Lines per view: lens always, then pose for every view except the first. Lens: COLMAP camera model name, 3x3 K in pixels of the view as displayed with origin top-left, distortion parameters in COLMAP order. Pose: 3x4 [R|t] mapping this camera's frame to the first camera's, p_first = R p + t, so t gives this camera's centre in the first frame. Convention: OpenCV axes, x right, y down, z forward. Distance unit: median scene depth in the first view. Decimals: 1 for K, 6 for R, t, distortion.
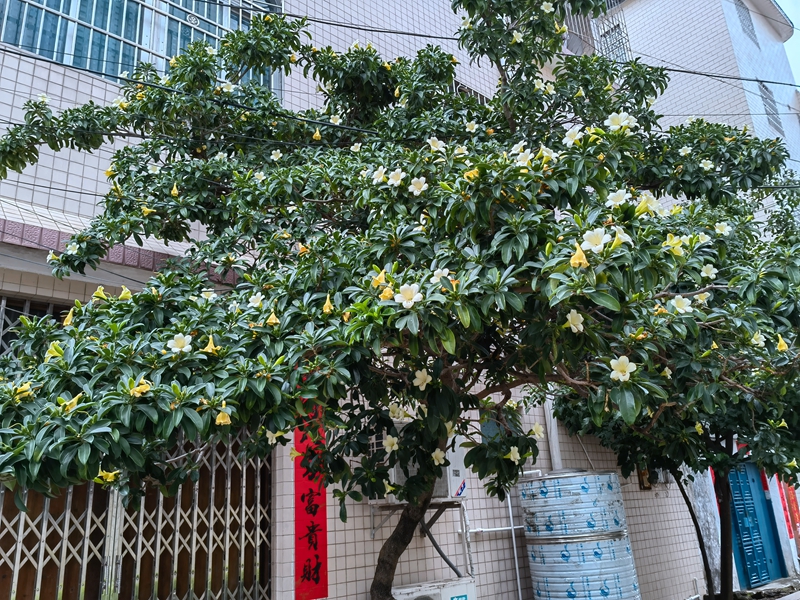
lens RADIAL K [[631.7, 0, 395.8], [0, 631.7, 301.6], [0, 0, 1]] dist [0.049720, -0.059878]
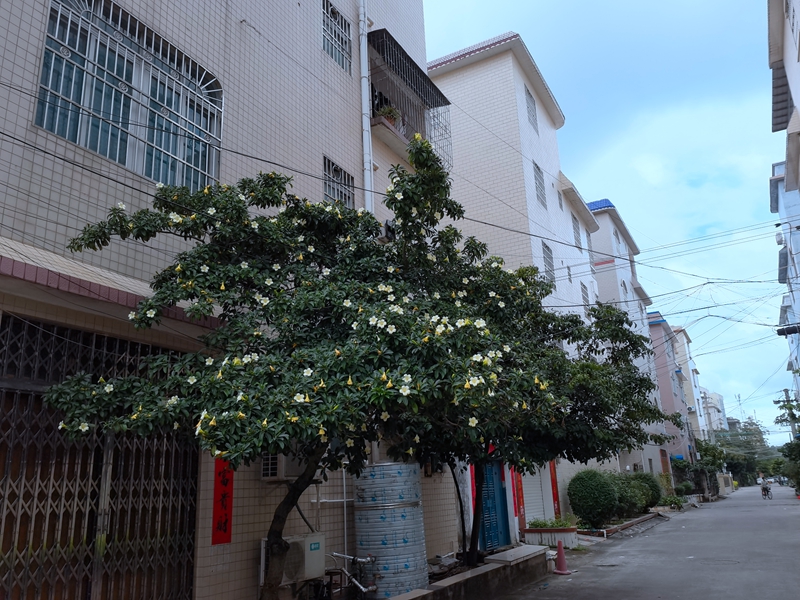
lens RADIAL K [[631.7, 0, 391.8], [0, 631.7, 303.4], [0, 0, 1]] dist [0.049720, -0.059878]
pose [[0.940601, 0.112537, 0.320320, -0.281935], [-0.117365, 0.993080, -0.004261, -0.108336], [-0.318583, -0.033586, 0.947300, -0.455154]]
